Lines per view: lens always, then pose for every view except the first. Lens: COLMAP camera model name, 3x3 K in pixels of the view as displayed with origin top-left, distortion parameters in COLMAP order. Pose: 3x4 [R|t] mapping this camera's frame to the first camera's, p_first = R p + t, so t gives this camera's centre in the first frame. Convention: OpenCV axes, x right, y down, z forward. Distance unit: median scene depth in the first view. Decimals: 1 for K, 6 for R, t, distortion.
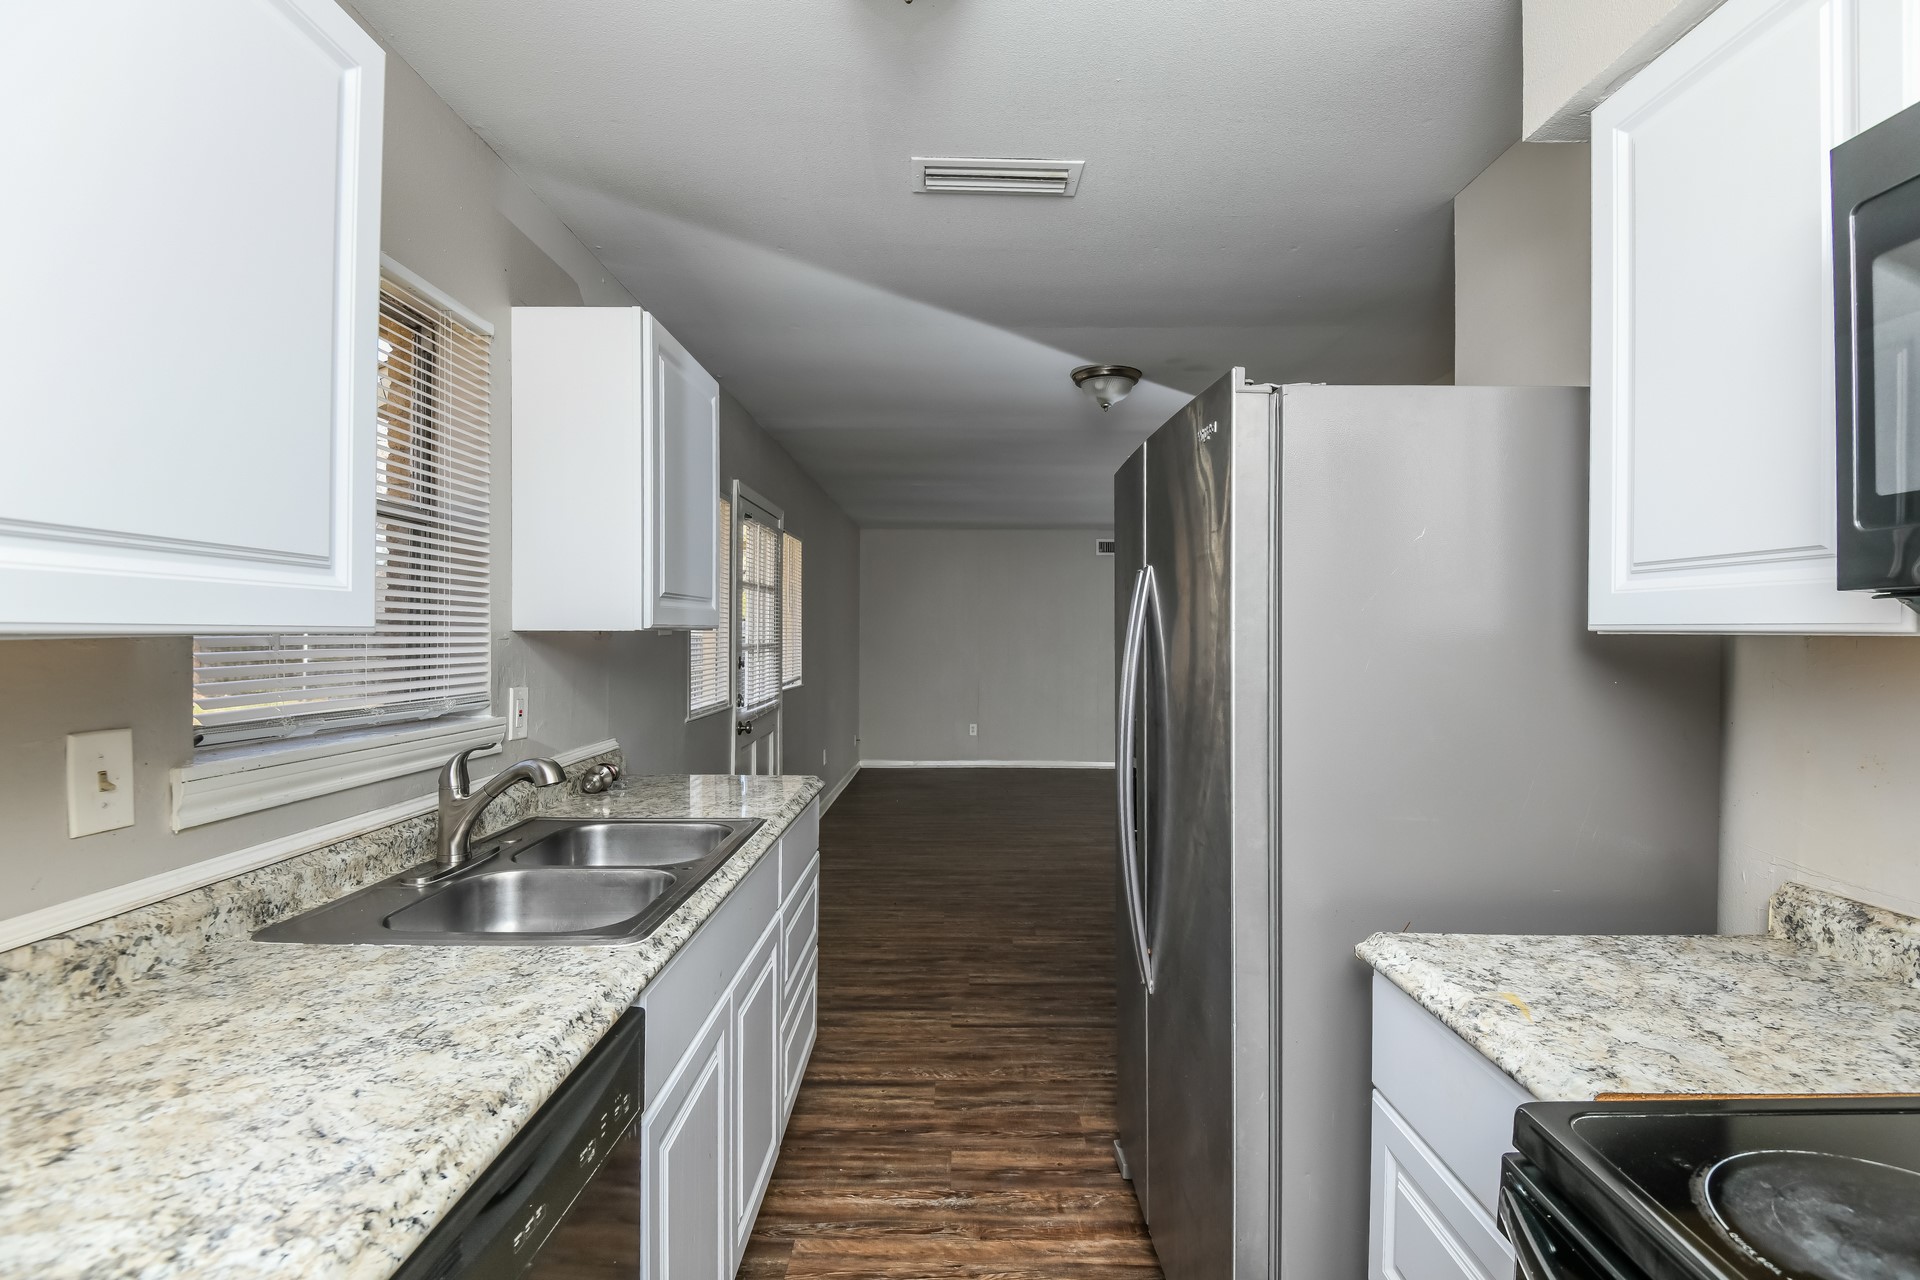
lens RADIAL K [[882.0, 0, 960.0], [0, 882.0, 640.0], [0, 0, 1]] dist [0.025920, -0.021180]
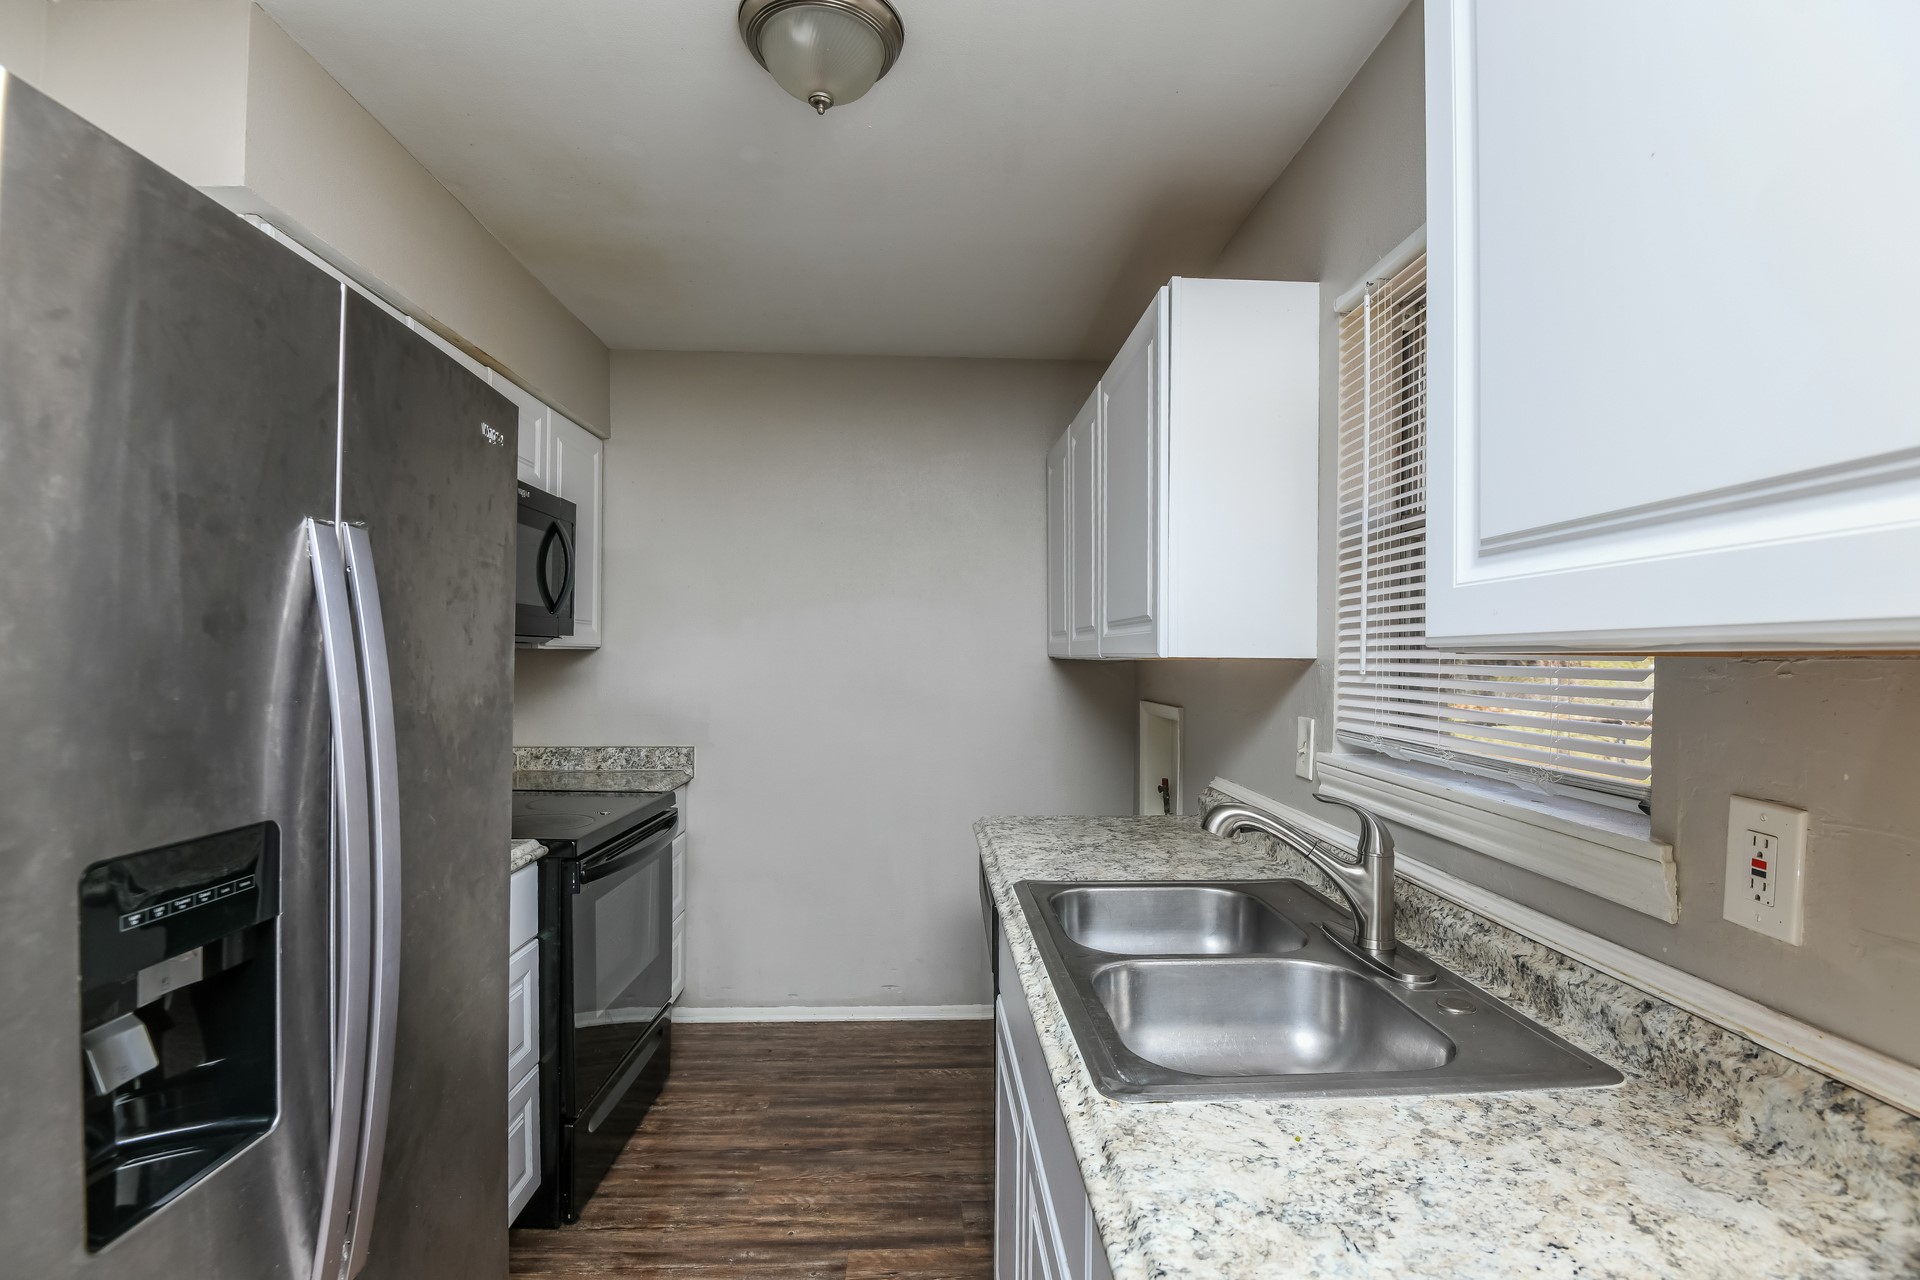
lens RADIAL K [[882.0, 0, 960.0], [0, 882.0, 640.0], [0, 0, 1]] dist [0.025920, -0.021180]
pose [[-0.998760, -0.007243, -0.049256, -0.284831], [-0.006962, 0.999958, -0.005884, -0.019008], [0.049296, -0.005534, -0.998769, 1.789620]]
